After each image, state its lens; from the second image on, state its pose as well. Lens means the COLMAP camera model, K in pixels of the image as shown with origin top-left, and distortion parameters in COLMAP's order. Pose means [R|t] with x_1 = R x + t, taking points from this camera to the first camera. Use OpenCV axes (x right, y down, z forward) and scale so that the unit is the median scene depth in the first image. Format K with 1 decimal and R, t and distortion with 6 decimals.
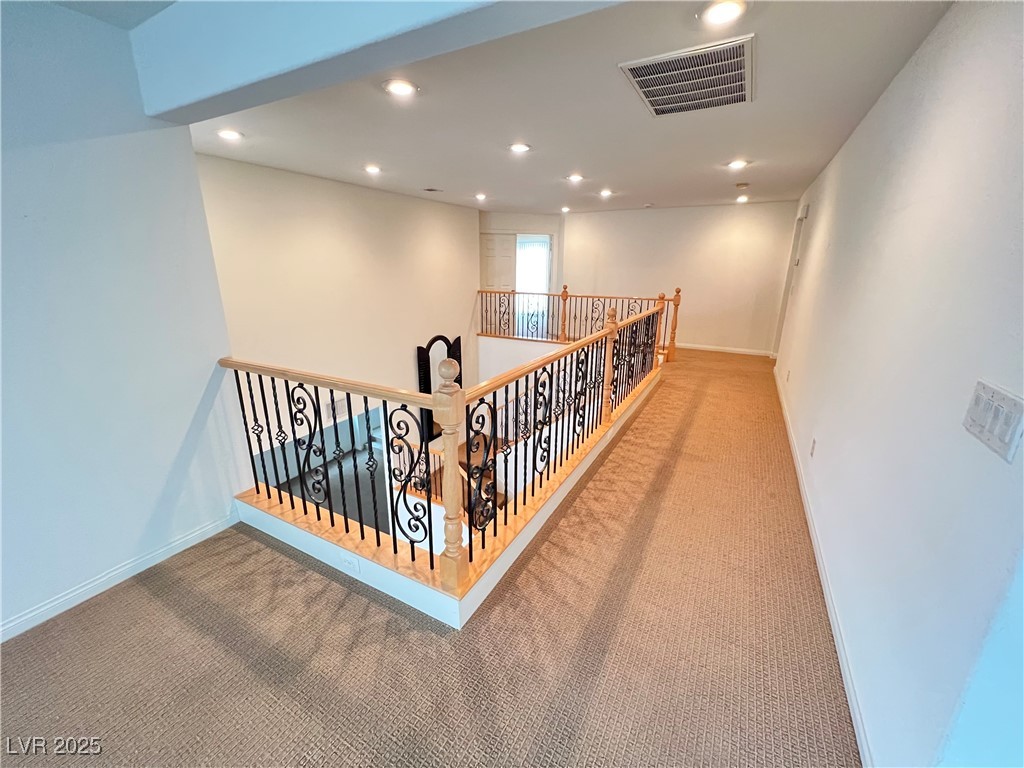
lens RADIAL K [[410.5, 0, 513.4], [0, 410.5, 380.6], [0, 0, 1]] dist [0.004364, 0.000176]
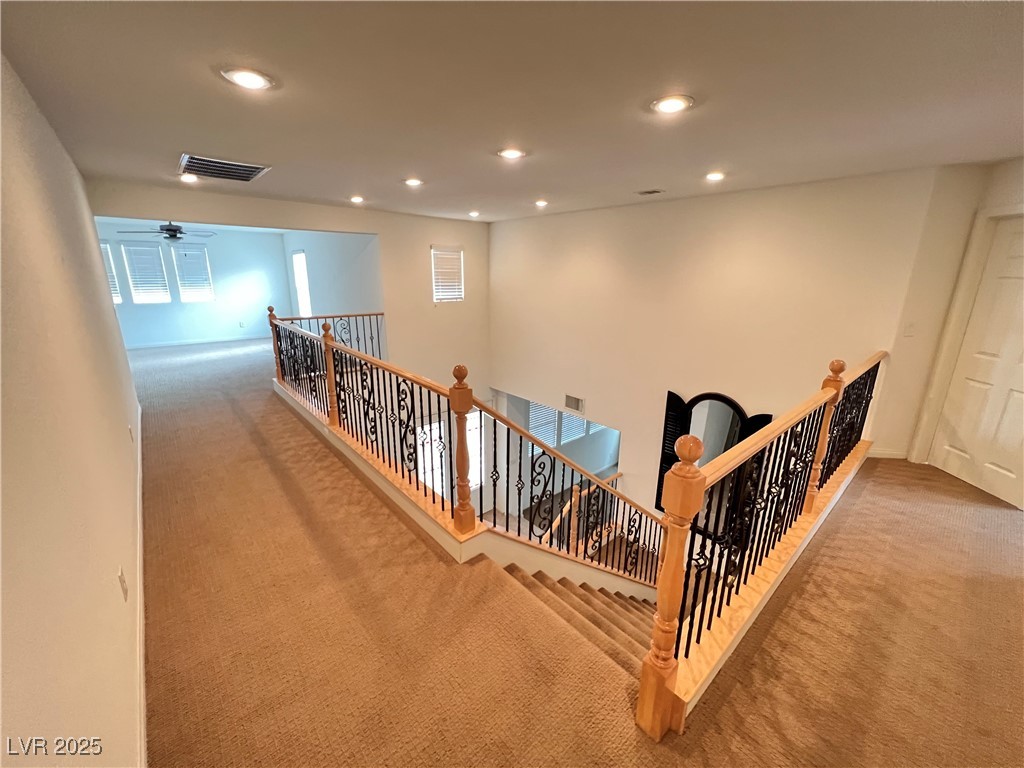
lens RADIAL K [[408.8, 0, 512.2], [0, 408.8, 382.0], [0, 0, 1]] dist [-0.001620, 0.000454]
pose [[-0.336623, 0.233253, -0.912293, 0.933276], [-0.271129, 0.903795, 0.331123, -0.447732], [0.901761, 0.358813, -0.240997, 1.482205]]
